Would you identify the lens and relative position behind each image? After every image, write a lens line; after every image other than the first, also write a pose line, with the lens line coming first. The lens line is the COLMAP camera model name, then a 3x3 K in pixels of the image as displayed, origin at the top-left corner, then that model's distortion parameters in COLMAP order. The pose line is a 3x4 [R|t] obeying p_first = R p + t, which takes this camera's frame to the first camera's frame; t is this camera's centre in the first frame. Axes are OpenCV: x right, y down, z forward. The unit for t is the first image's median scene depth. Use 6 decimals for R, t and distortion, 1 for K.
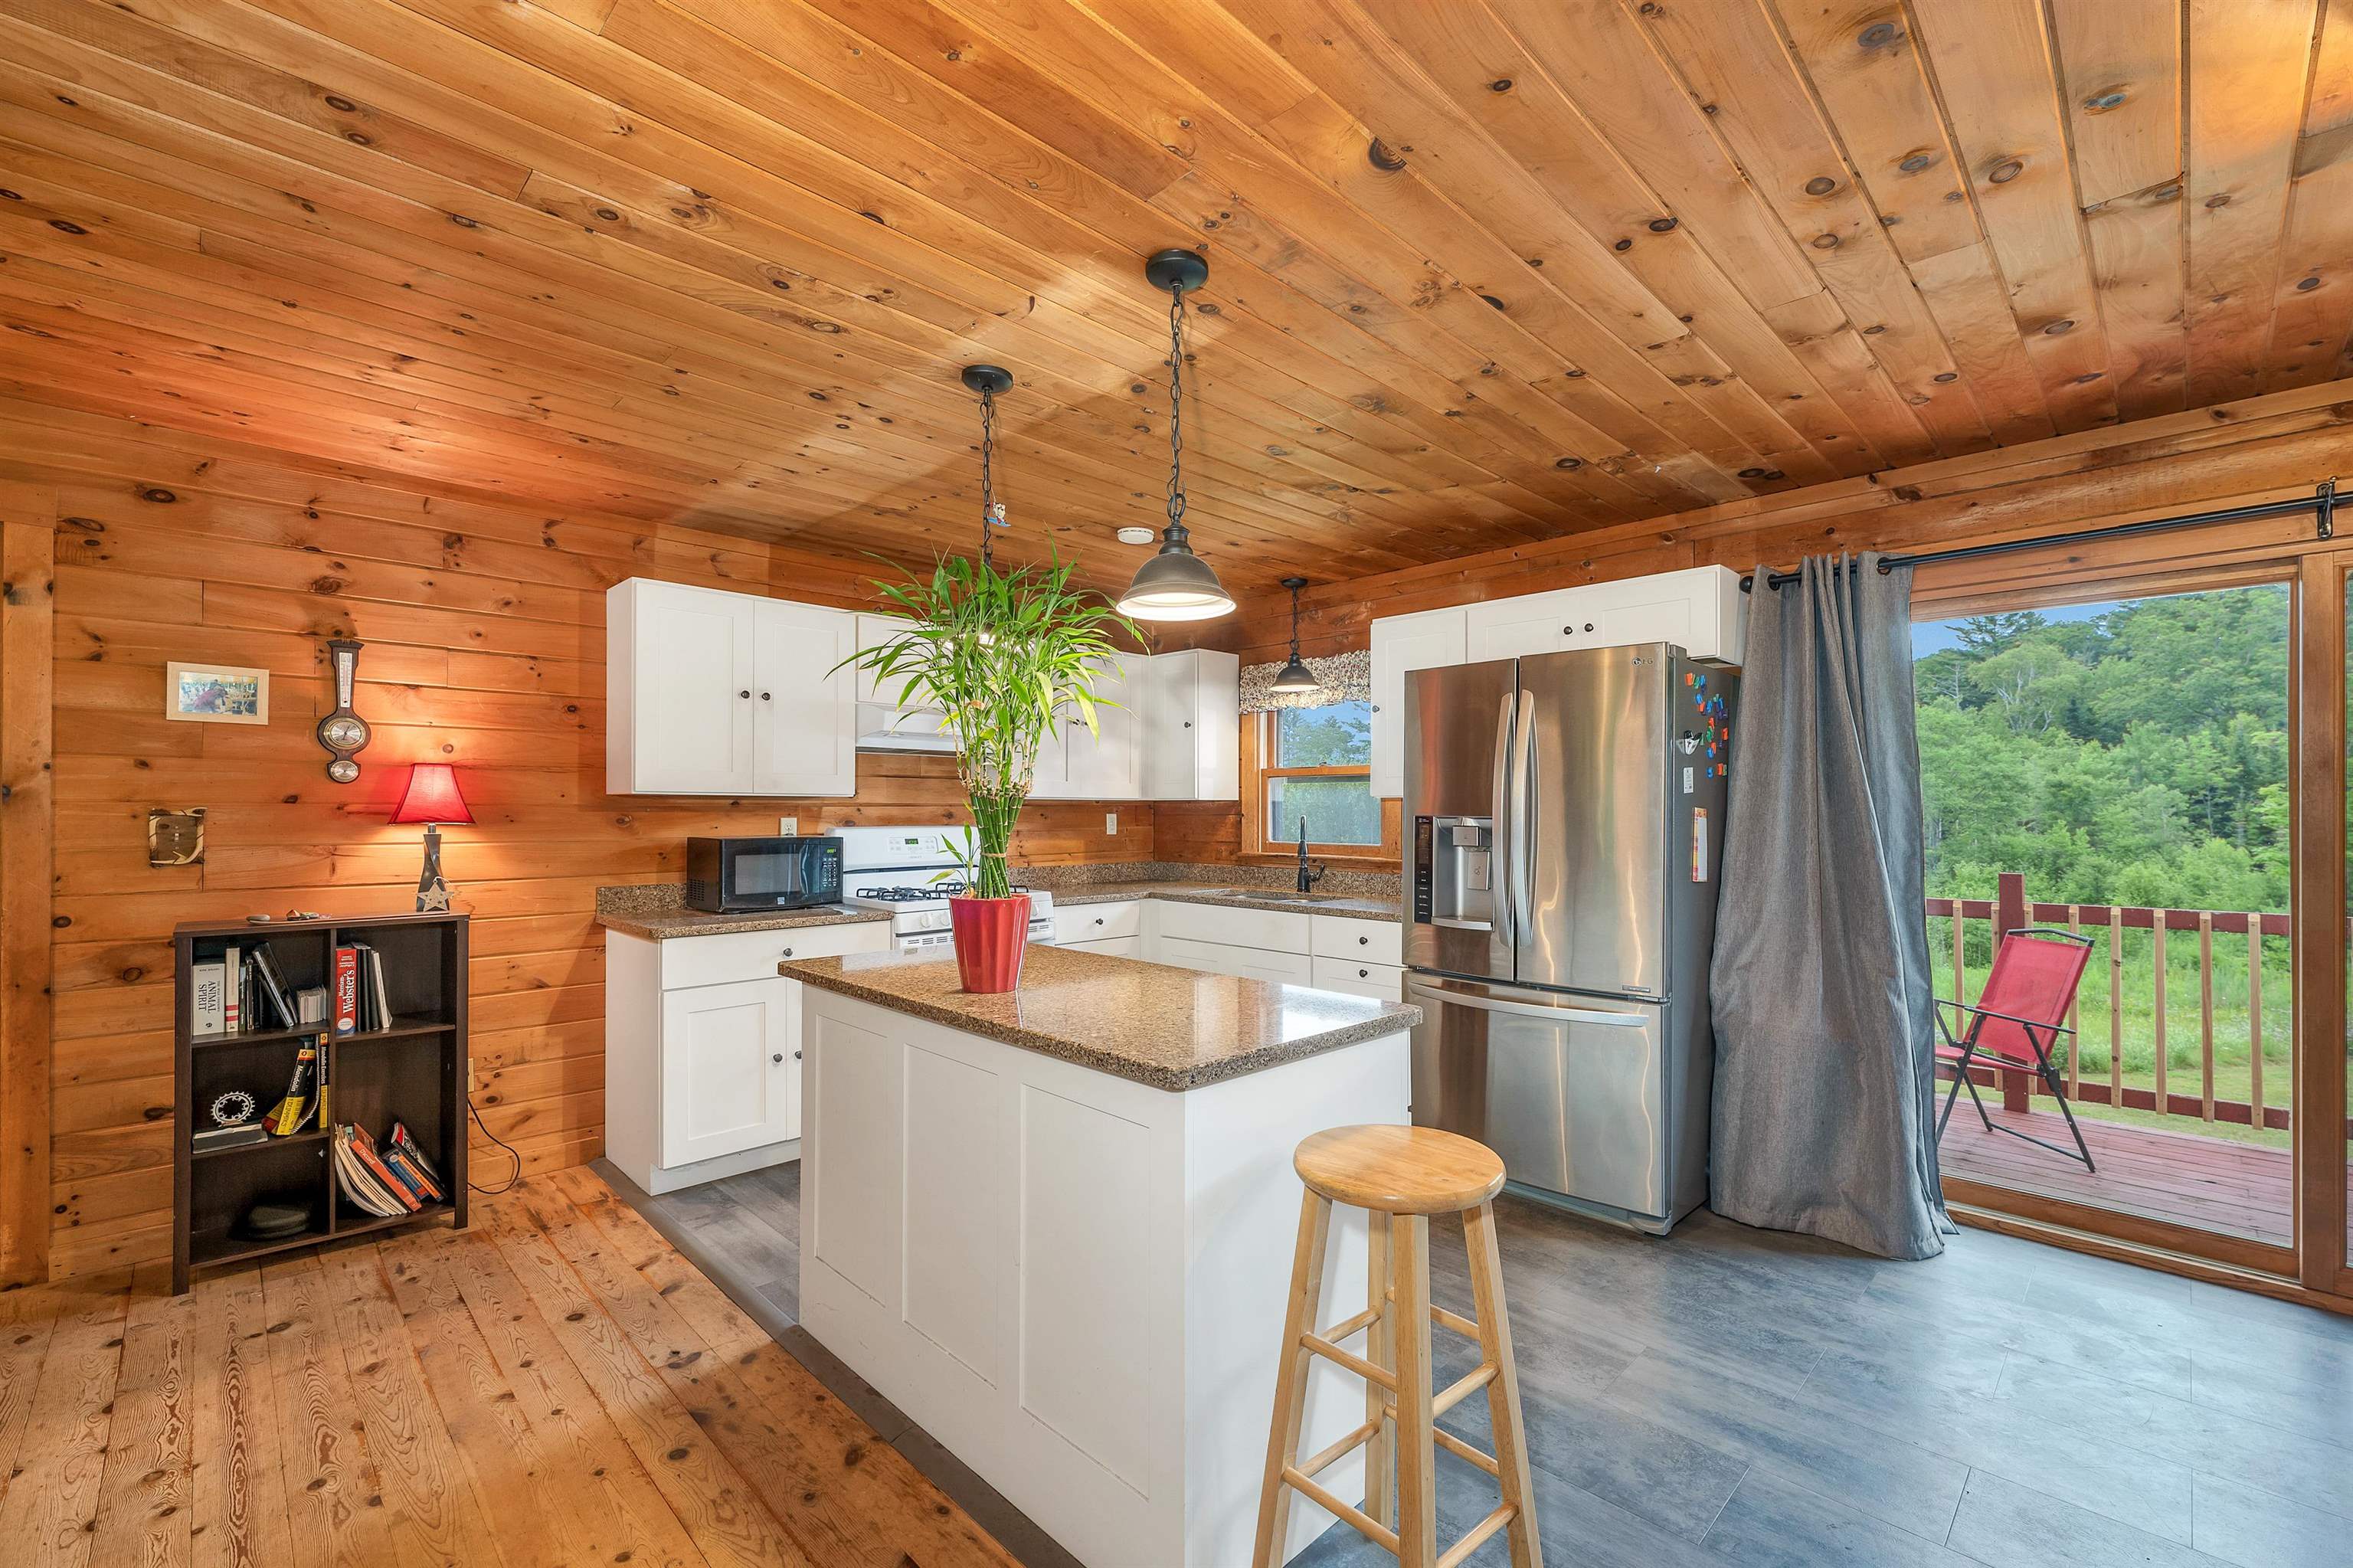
lens RADIAL K [[997.3, 0, 1131.4], [0, 997.3, 805.3], [0, 0, 1]] dist [-0.000635, 0.000055]
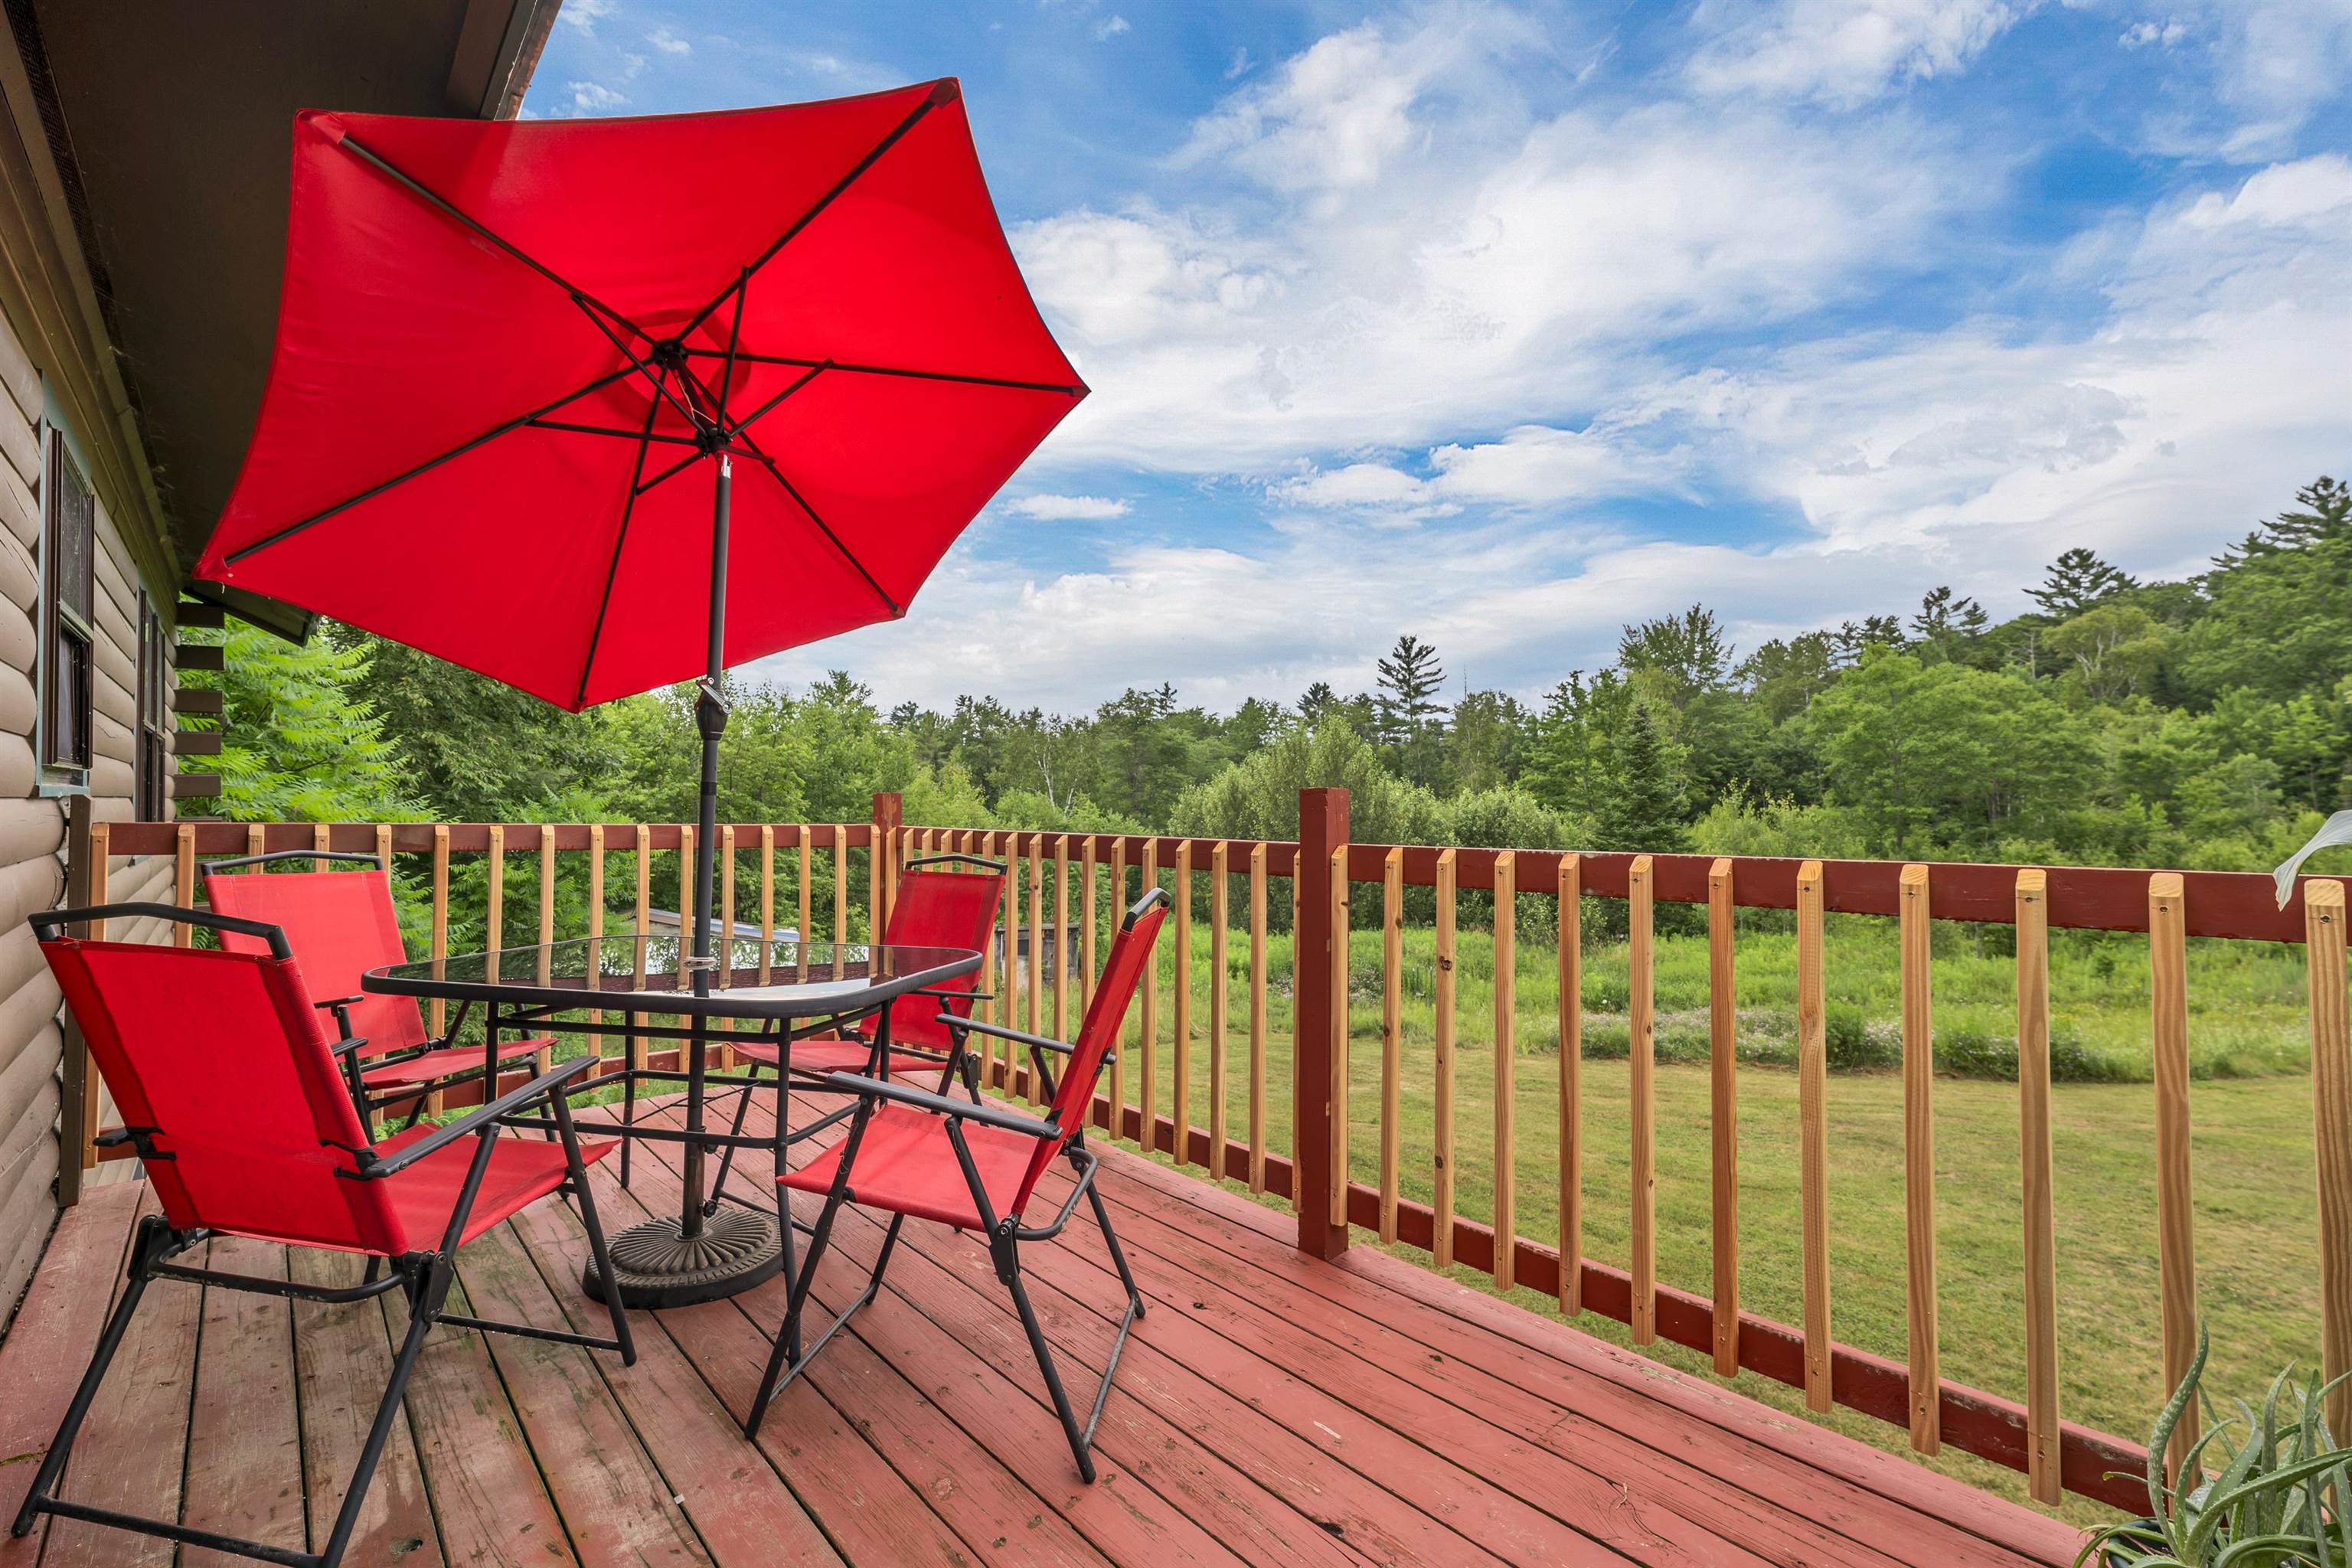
lens RADIAL K [[1020.6, 0, 1132.5], [0, 1020.6, 784.6], [0, 0, 1]] dist [0.000667, 0.000136]
pose [[0.999126, -0.009085, -0.040797, 1.047859], [0.008804, 0.999936, -0.007043, 0.091001], [0.040858, 0.006678, 0.999143, 0.609745]]
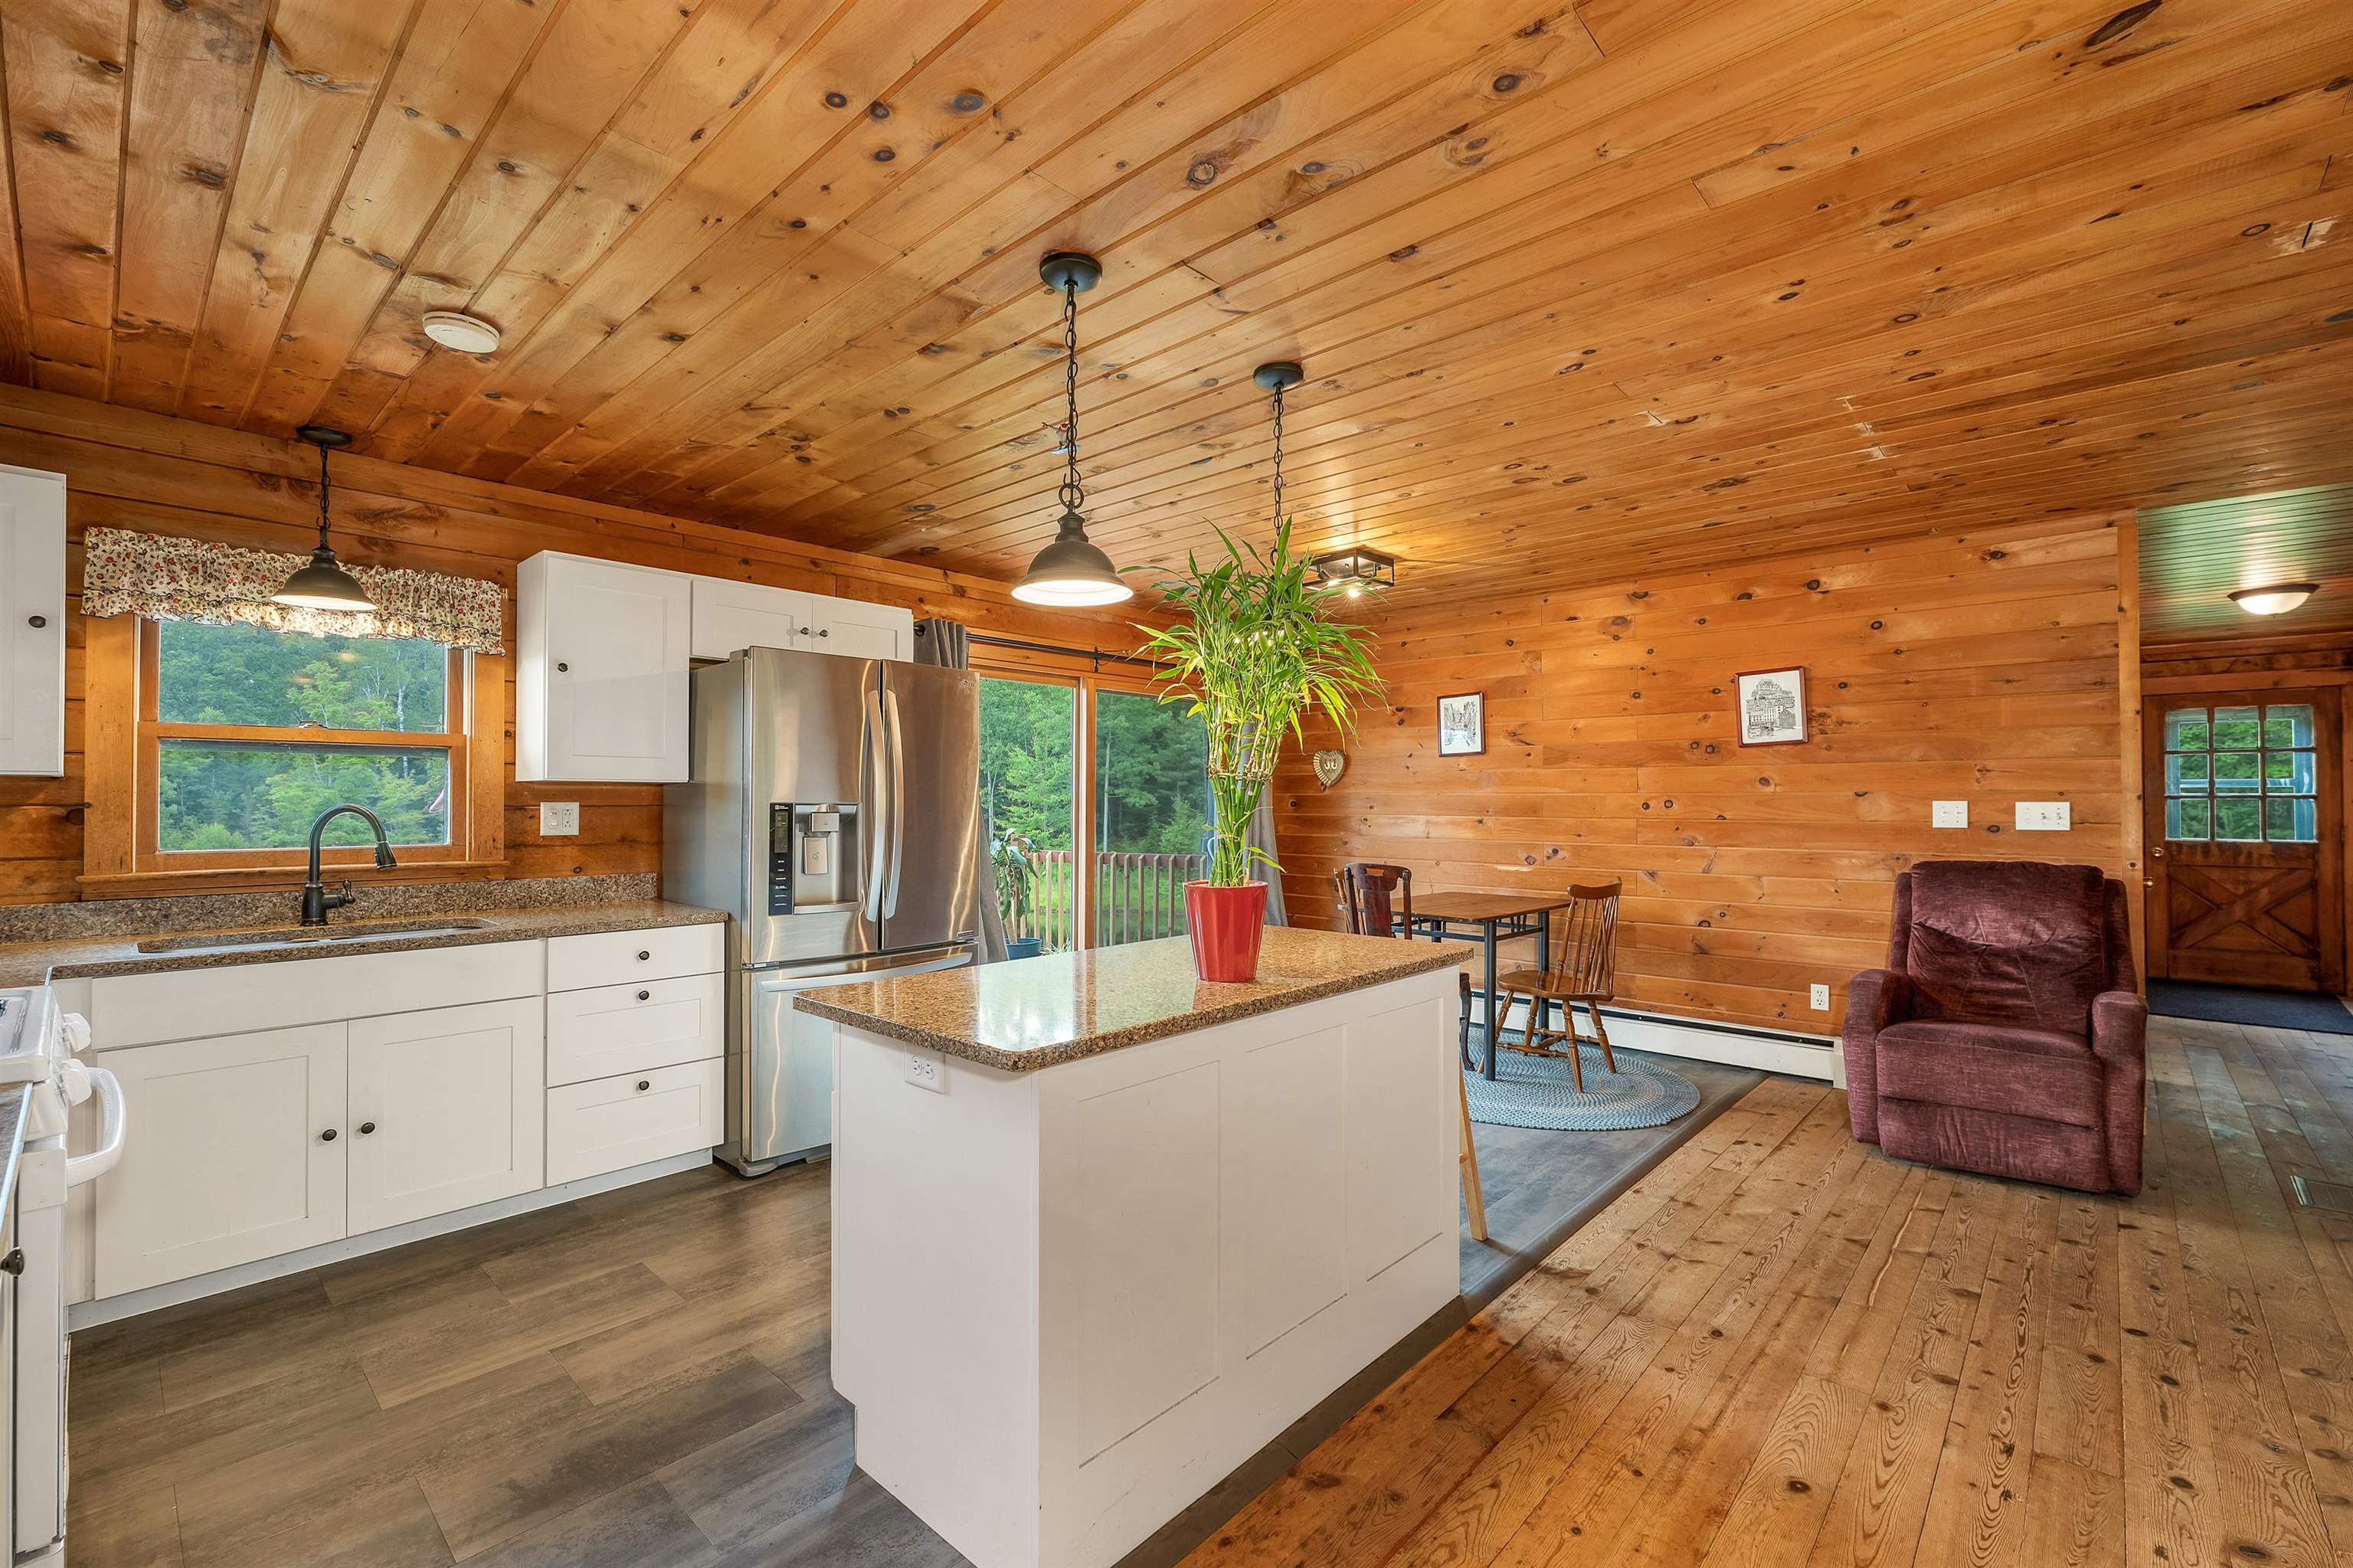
lens RADIAL K [[997.1, 0, 1180.9], [0, 997.1, 791.8], [0, 0, 1]] dist [0.000996, 0.000113]
pose [[-0.066857, 0.005700, 0.997746, -0.637461], [-0.004398, 0.999972, -0.006007, 0.003815], [-0.997753, -0.004790, -0.066830, 0.631734]]
